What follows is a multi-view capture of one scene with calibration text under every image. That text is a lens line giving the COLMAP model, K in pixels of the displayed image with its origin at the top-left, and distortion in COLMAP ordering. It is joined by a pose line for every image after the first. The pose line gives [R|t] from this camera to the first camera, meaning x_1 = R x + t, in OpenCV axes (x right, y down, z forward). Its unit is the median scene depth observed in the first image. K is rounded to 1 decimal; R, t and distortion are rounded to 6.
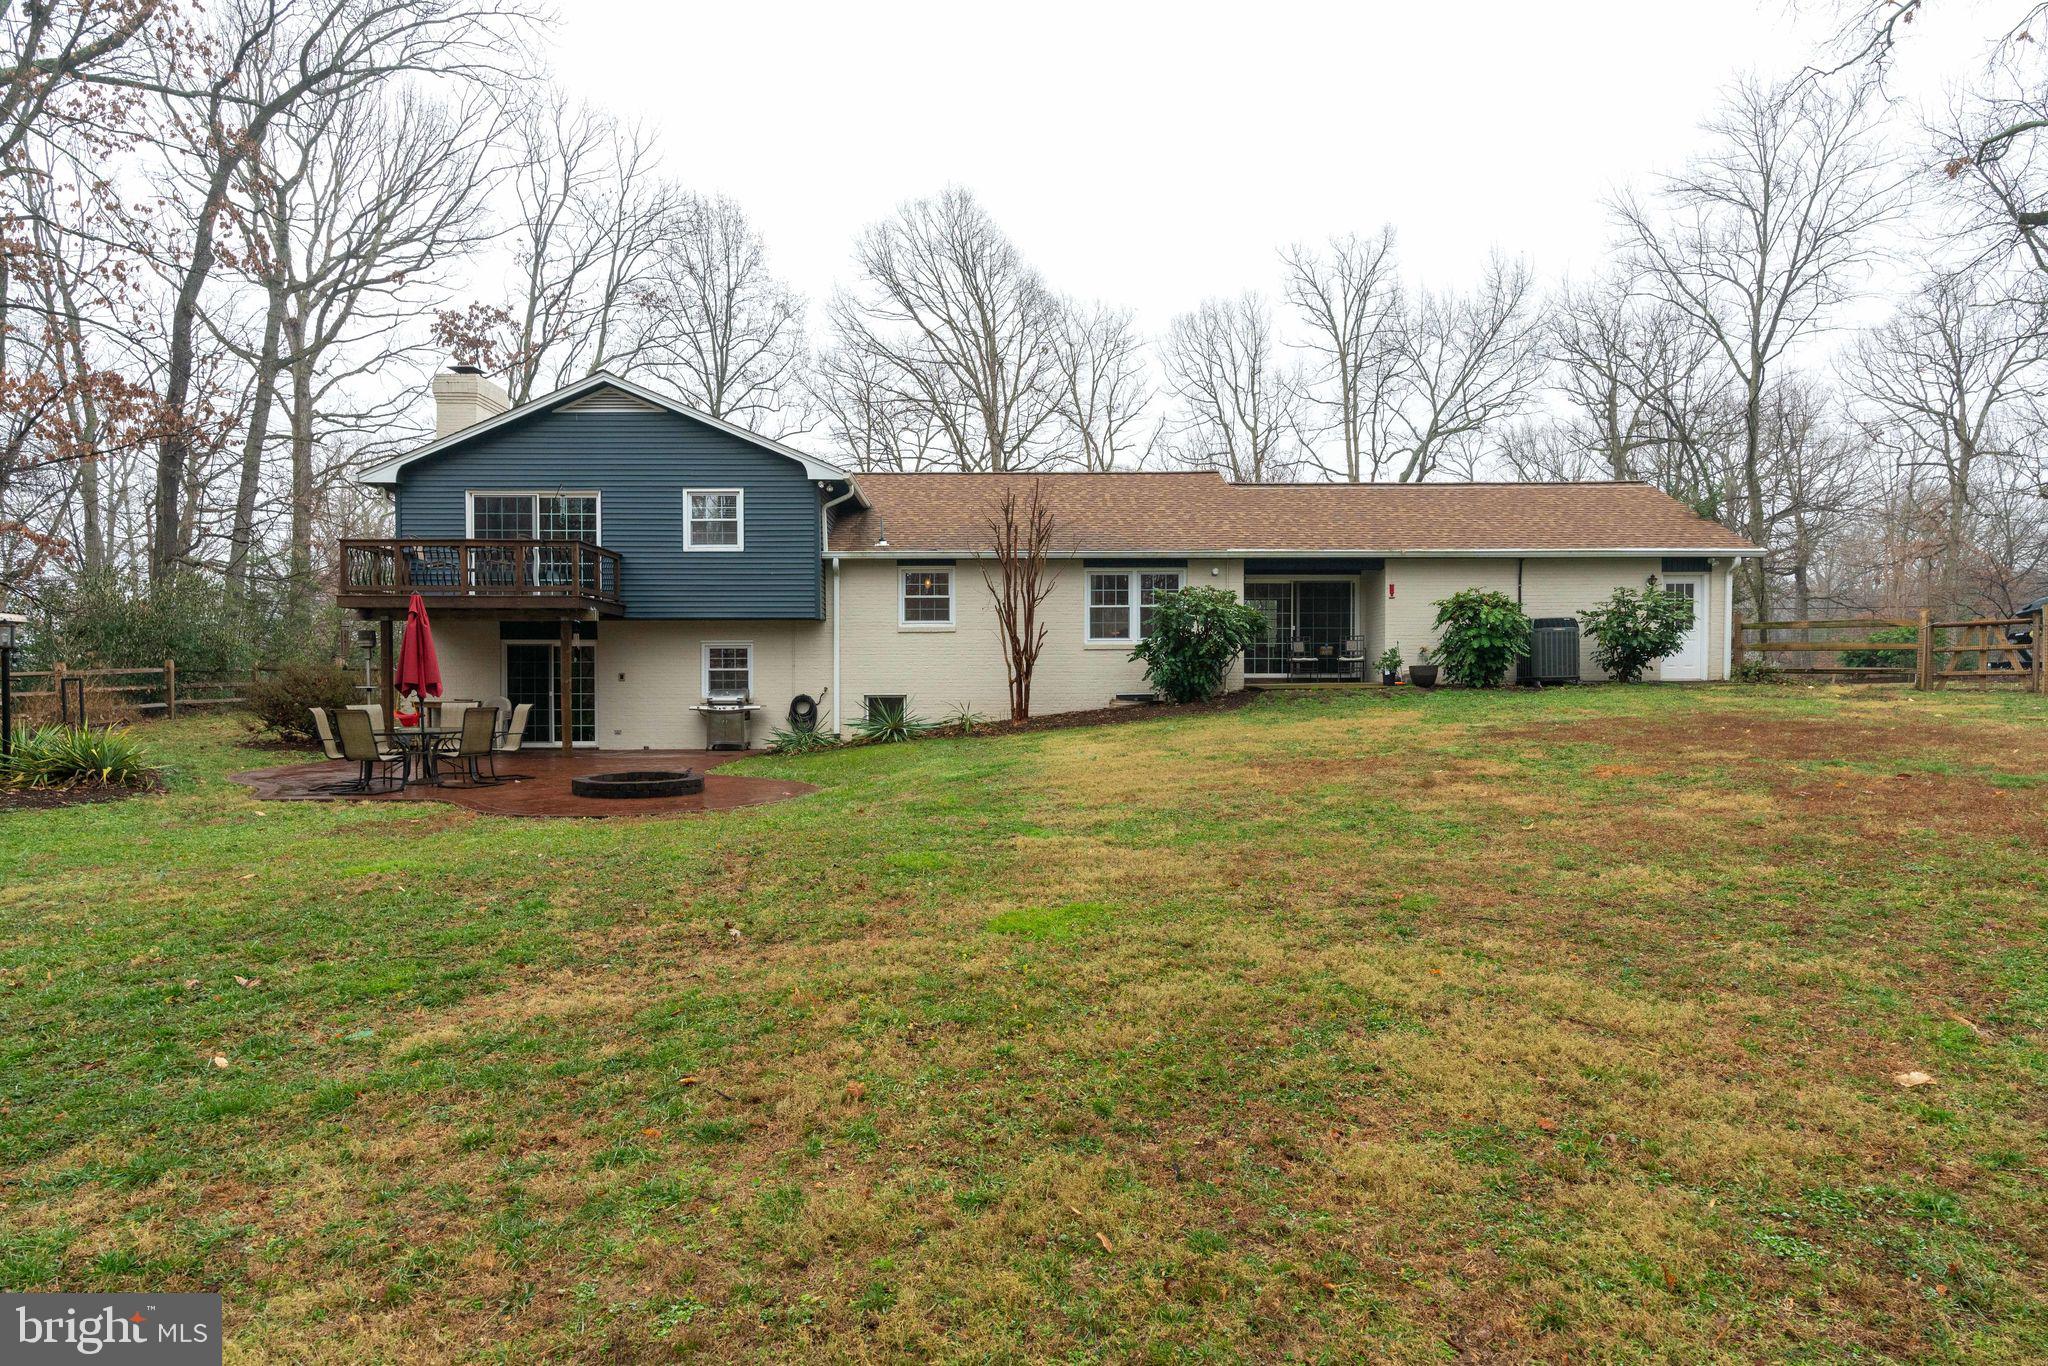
lens RADIAL K [[1142.5, 0, 1019.0], [0, 1142.5, 709.8], [0, 0, 1]] dist [0.000211, 0.000252]
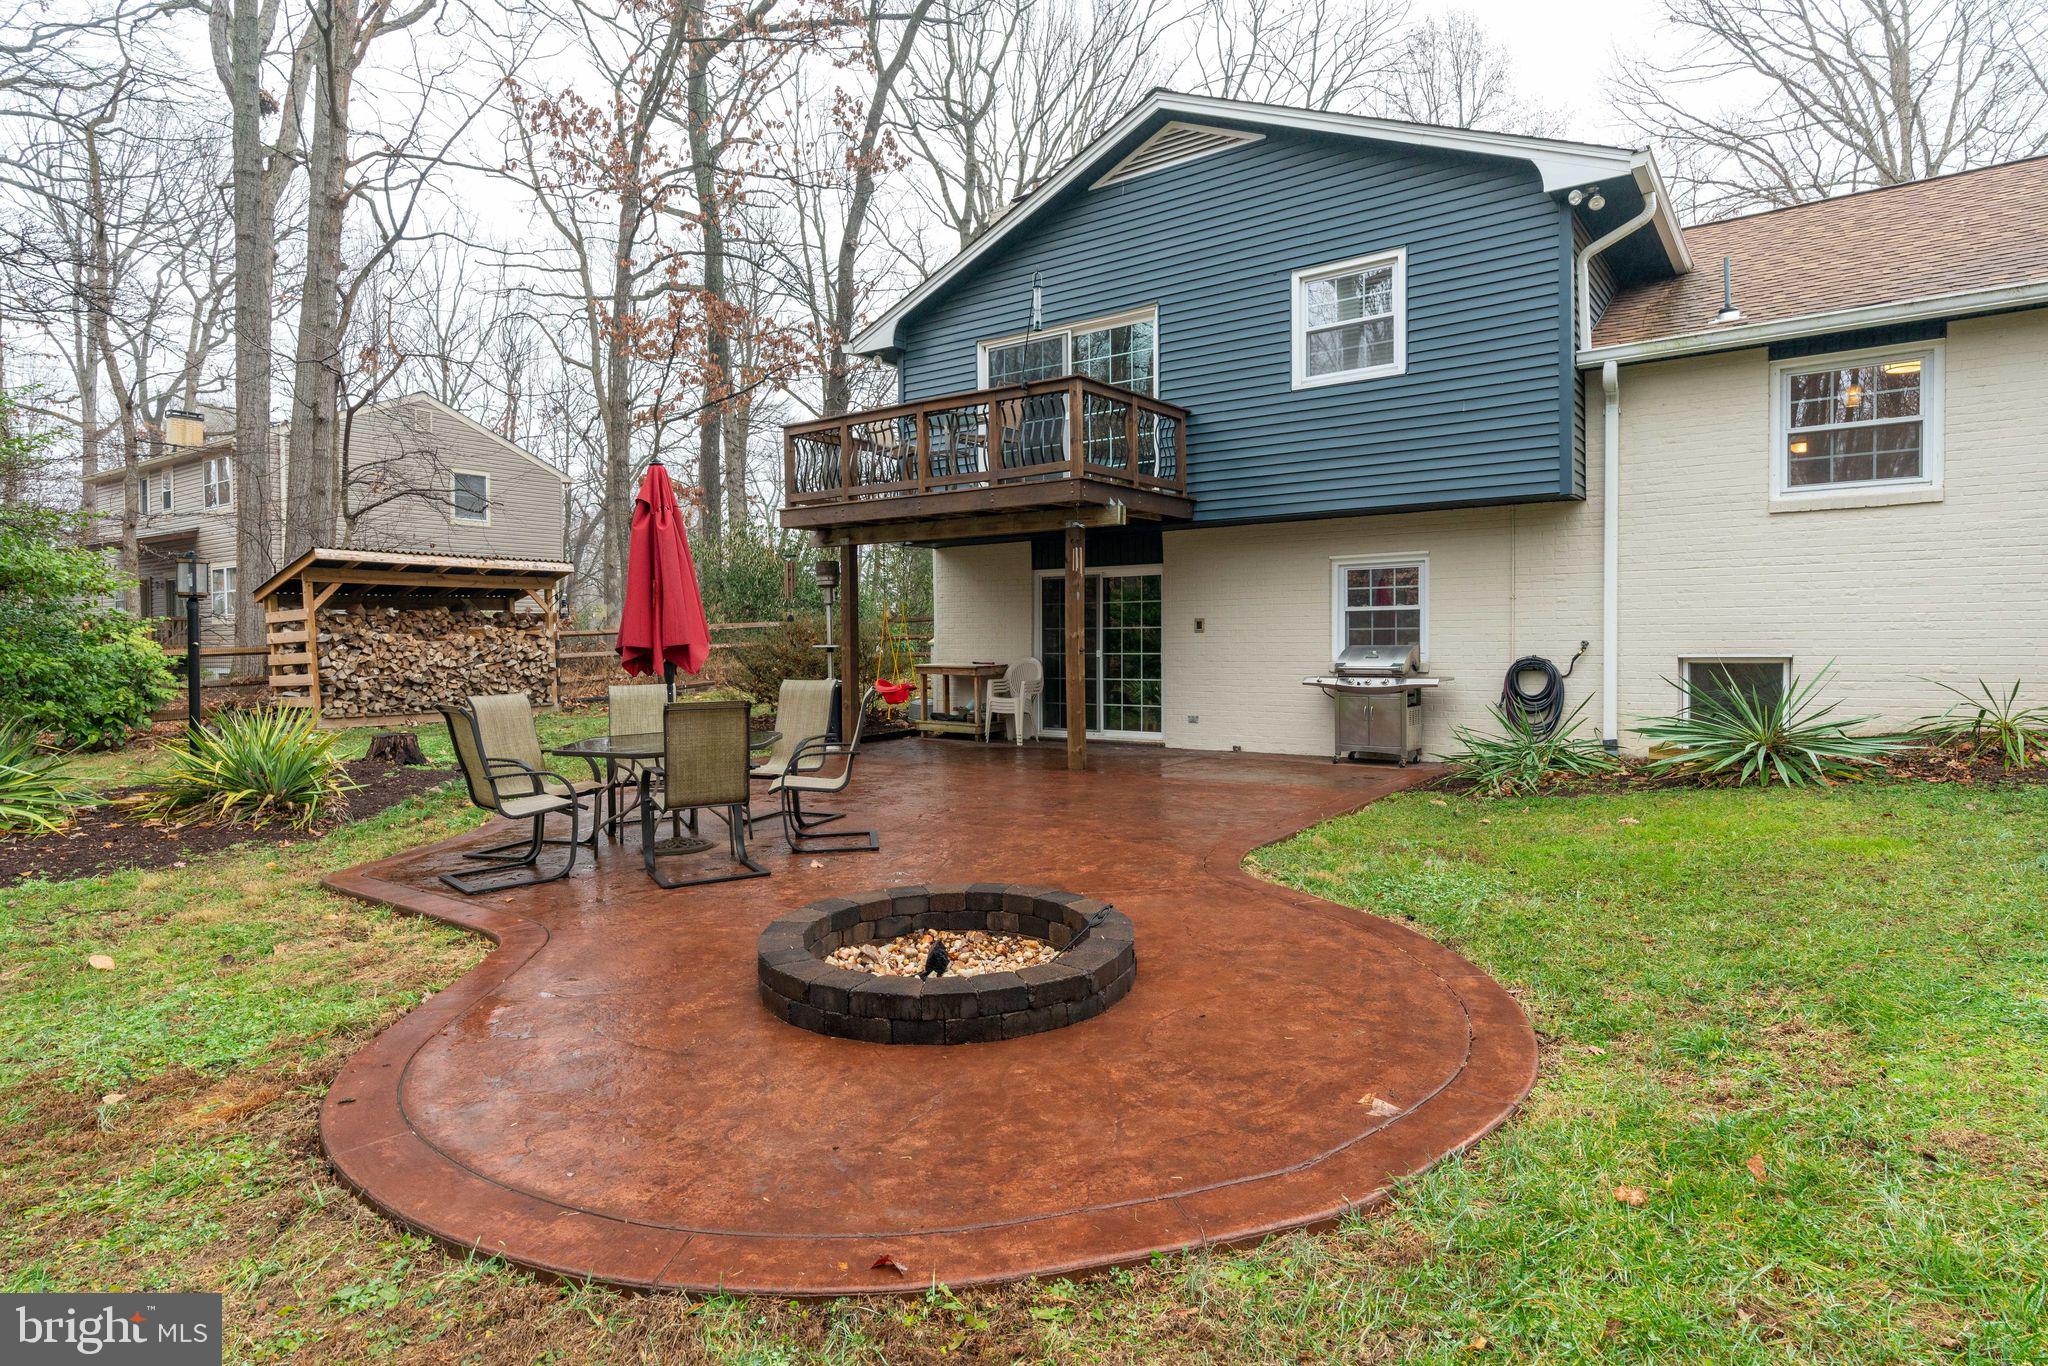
lens RADIAL K [[1101.5, 0, 1023.3], [0, 1101.5, 660.2], [0, 0, 1]] dist [0.001907, -0.001086]
pose [[0.796244, 0.005234, -0.604953, -0.079346], [-0.003697, 0.999986, 0.003785, -0.012845], [0.604964, -0.000777, 0.796252, 0.502698]]
